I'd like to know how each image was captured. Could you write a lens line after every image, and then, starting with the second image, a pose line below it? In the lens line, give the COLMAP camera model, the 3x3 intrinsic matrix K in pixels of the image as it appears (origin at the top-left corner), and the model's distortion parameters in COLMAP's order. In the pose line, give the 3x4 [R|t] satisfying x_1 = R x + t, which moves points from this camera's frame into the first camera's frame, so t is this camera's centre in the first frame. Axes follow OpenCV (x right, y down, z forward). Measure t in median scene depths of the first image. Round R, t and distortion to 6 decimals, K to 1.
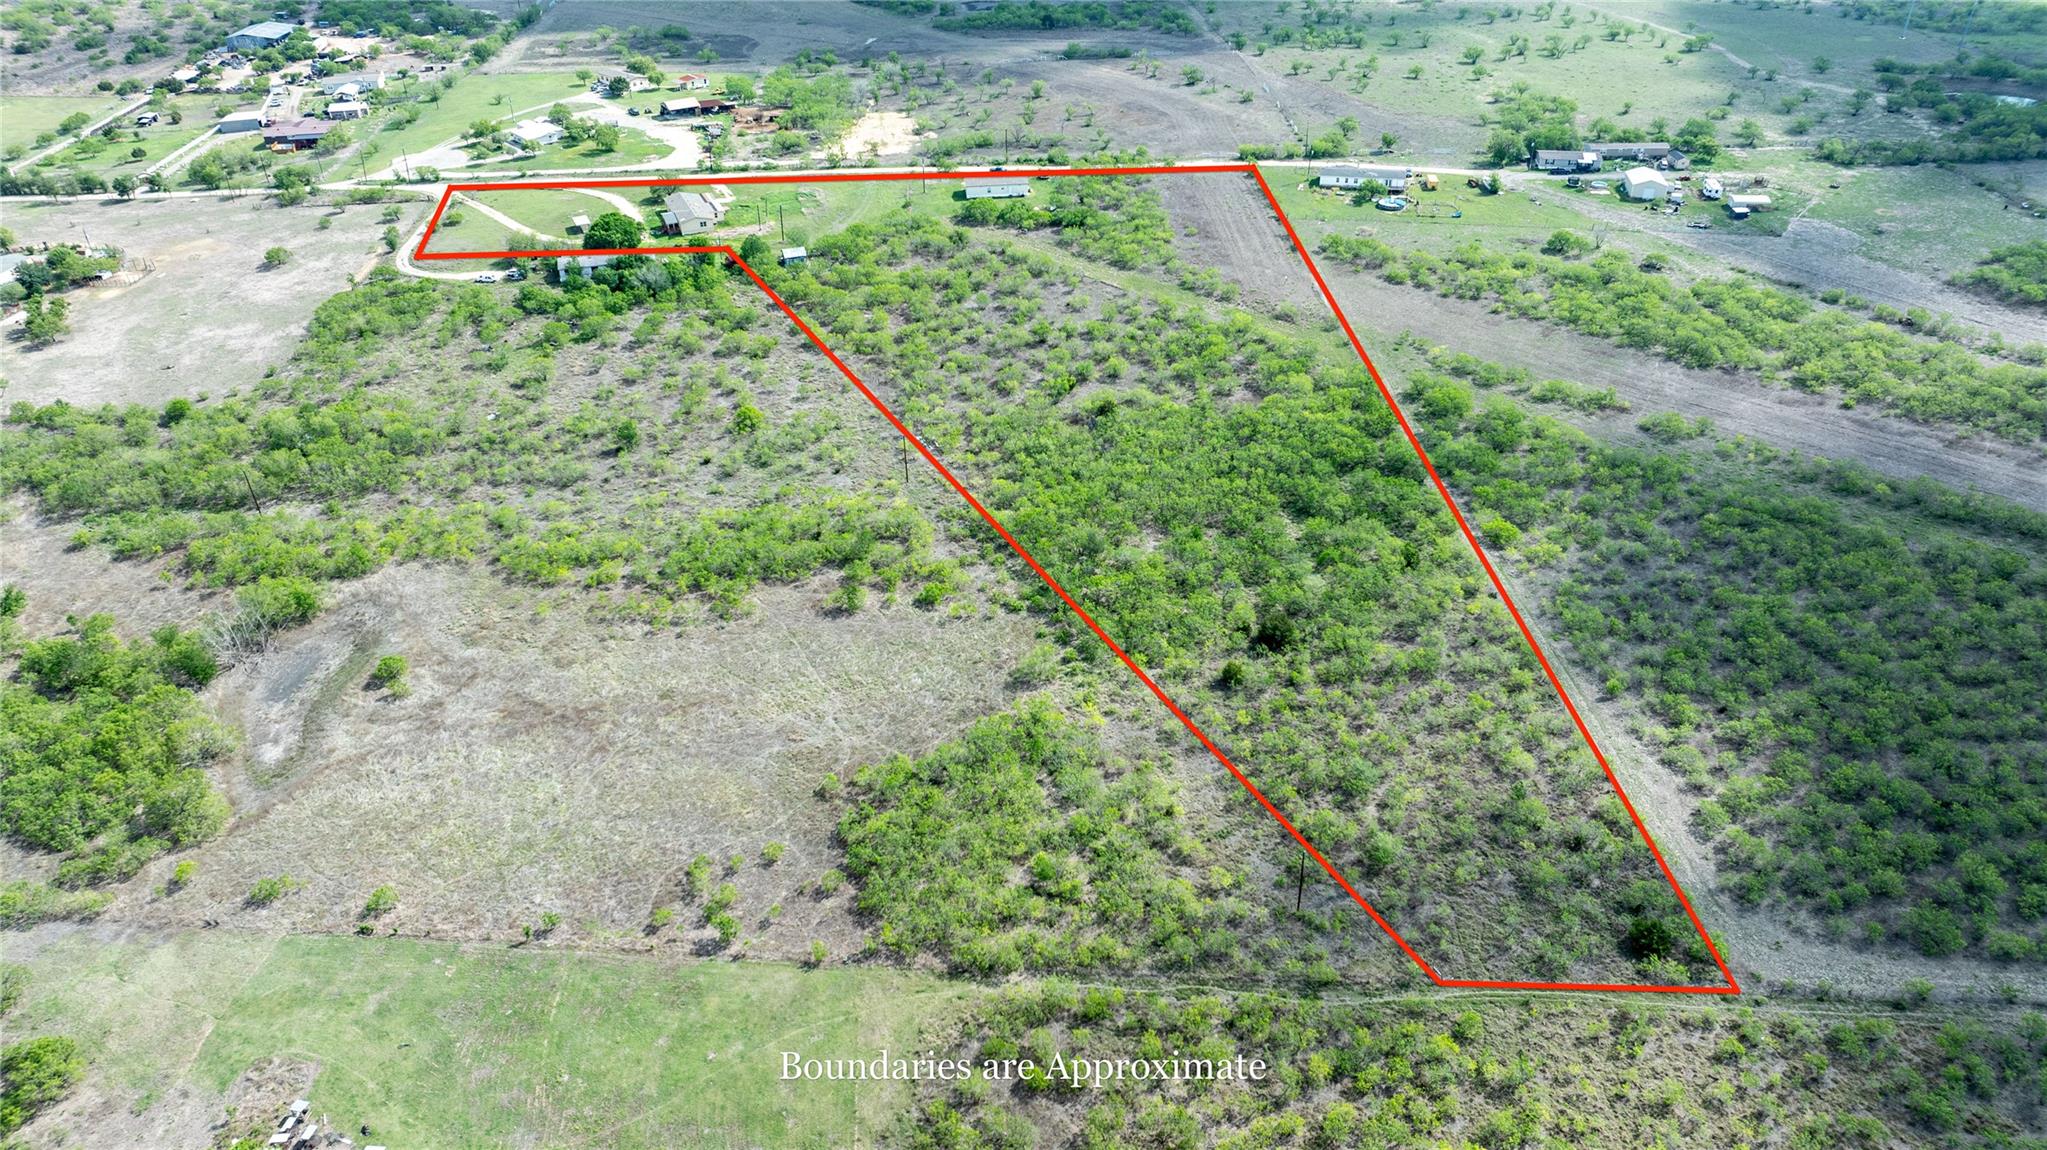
lens RADIAL K [[1439.9, 0, 1025.8], [0, 1439.9, 580.3], [0, 0, 1]] dist [-0.033331, 0.028708]
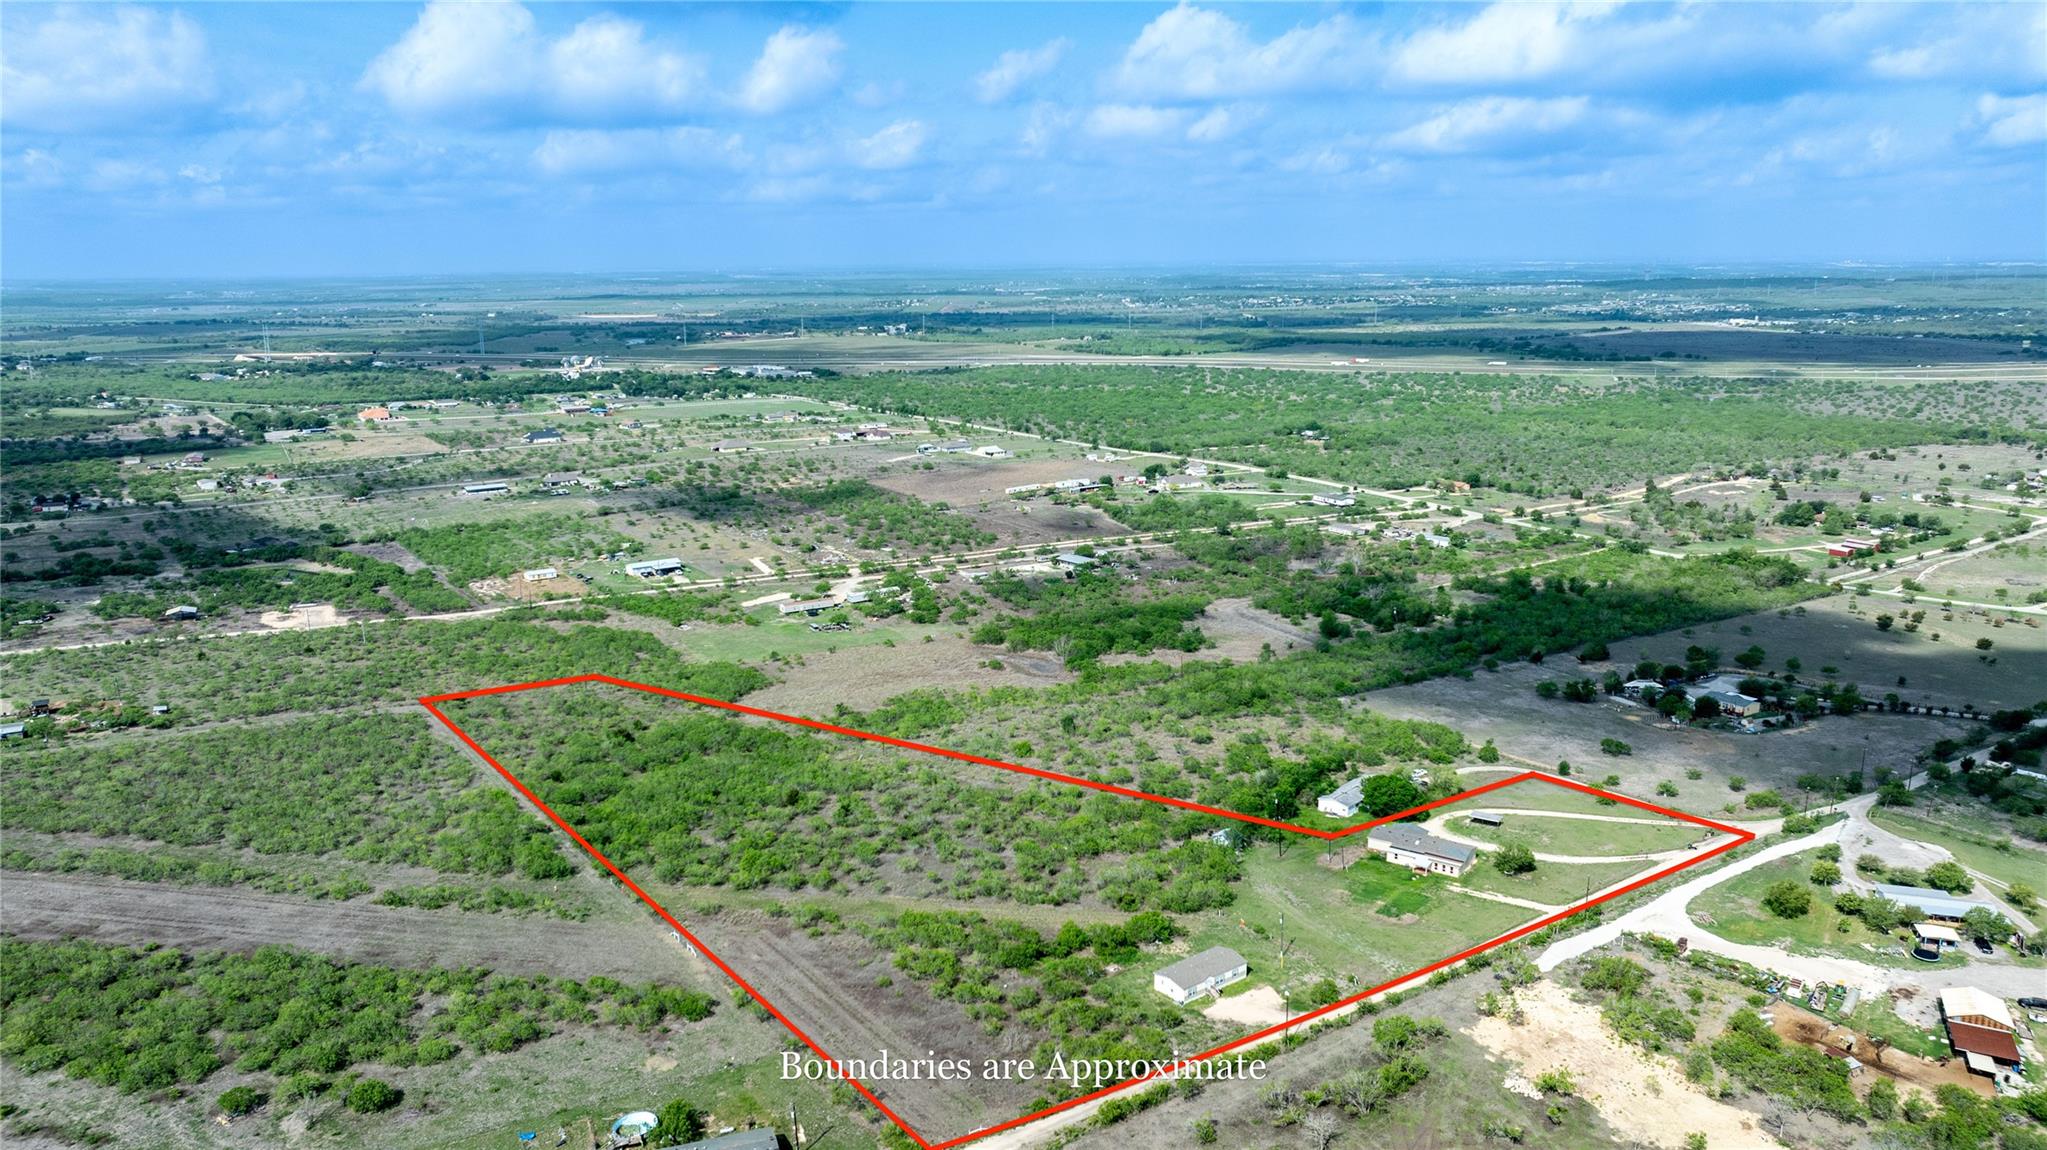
lens RADIAL K [[1439.9, 0, 1025.8], [0, 1439.9, 580.3], [0, 0, 1]] dist [-0.033331, 0.028708]
pose [[-0.839266, 0.140480, -0.525260, 0.435587], [-0.276428, 0.721642, 0.634682, -0.923909], [0.468209, 0.677863, -0.566817, 1.362980]]
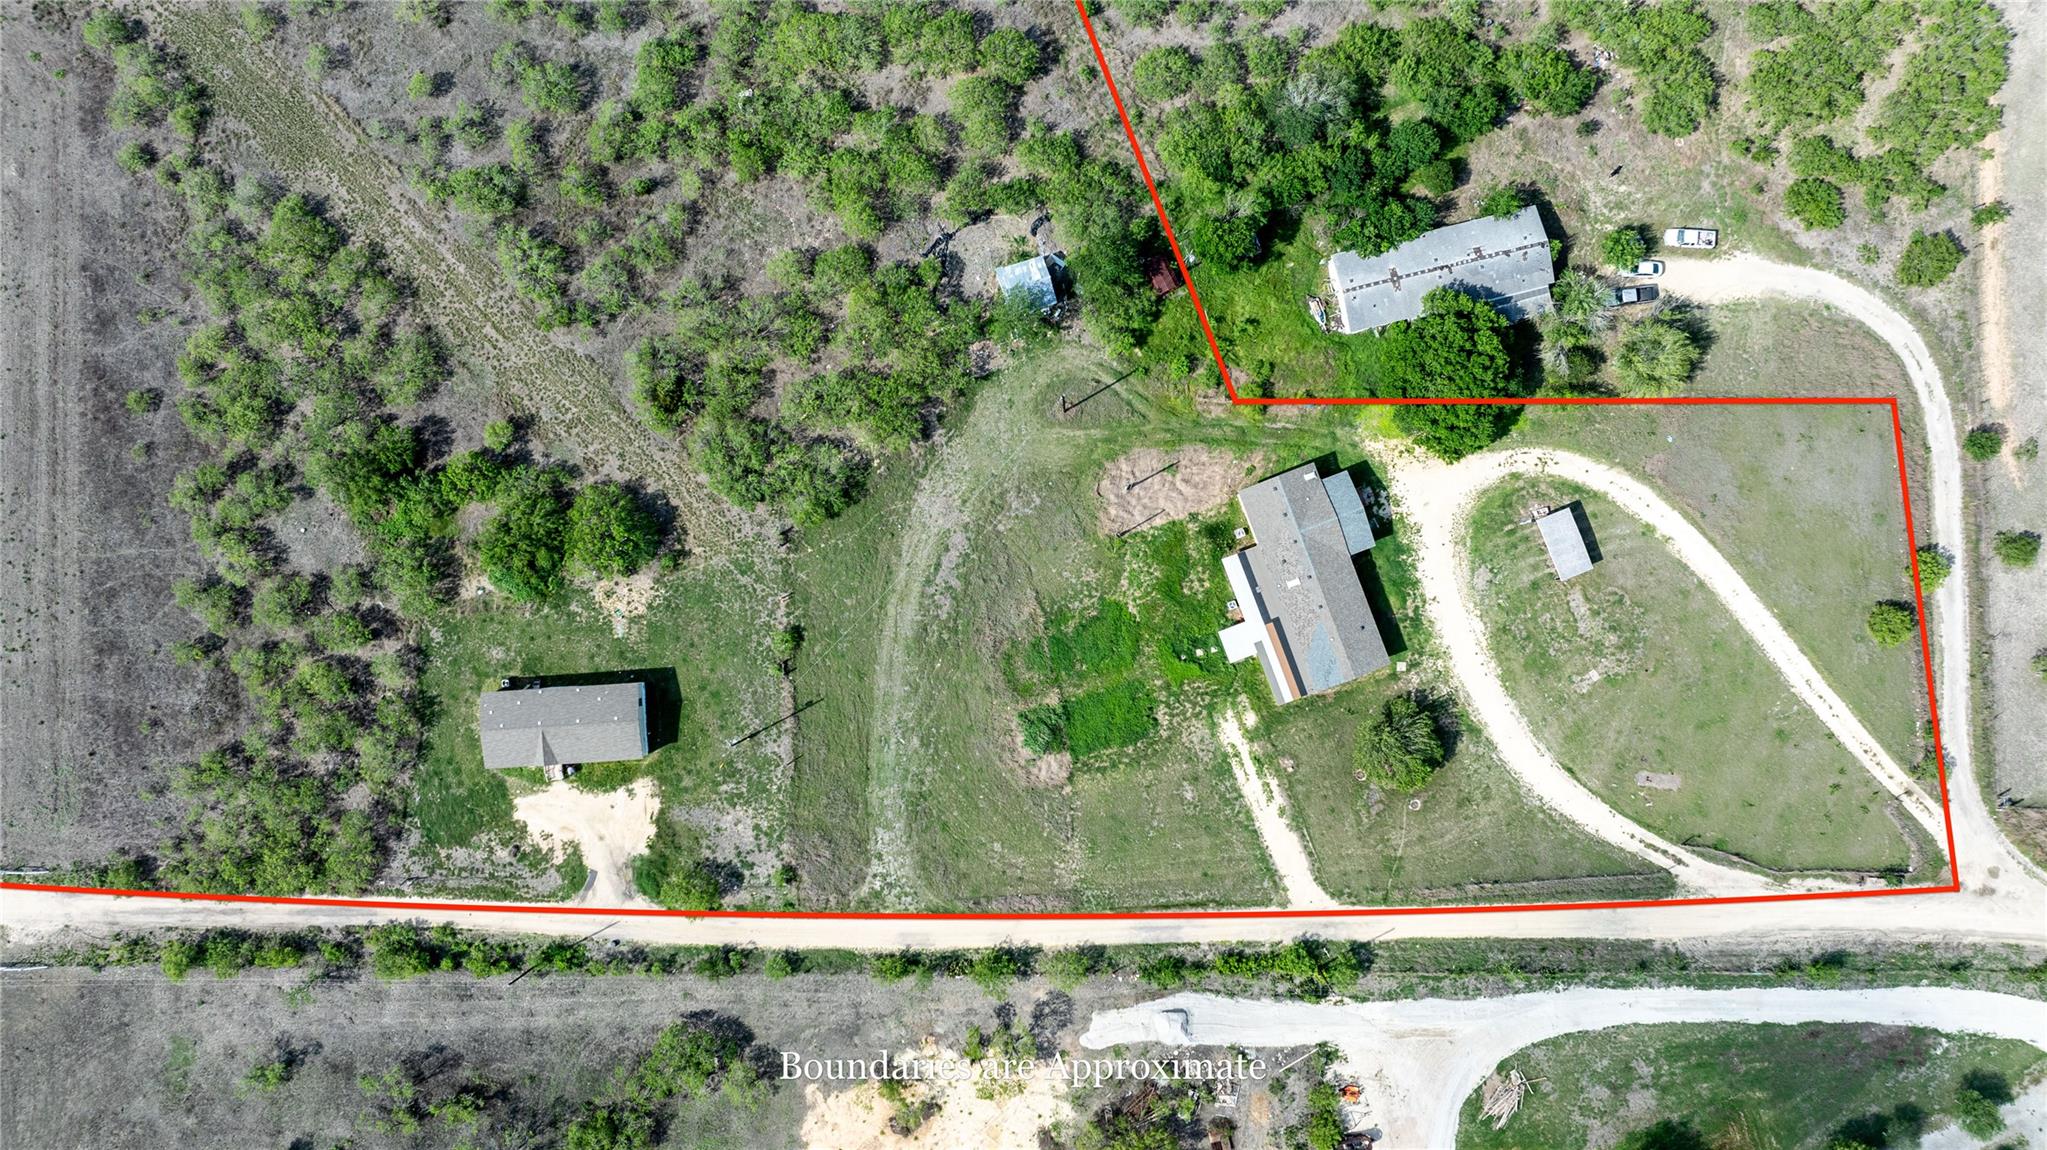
lens RADIAL K [[1439.9, 0, 1025.8], [0, 1439.9, 580.3], [0, 0, 1]] dist [-0.033331, 0.028708]
pose [[-0.999342, -0.026481, 0.024780, -0.173099], [0.035067, -0.531271, 0.846476, -0.651534], [-0.009251, 0.846788, 0.531850, 0.836795]]
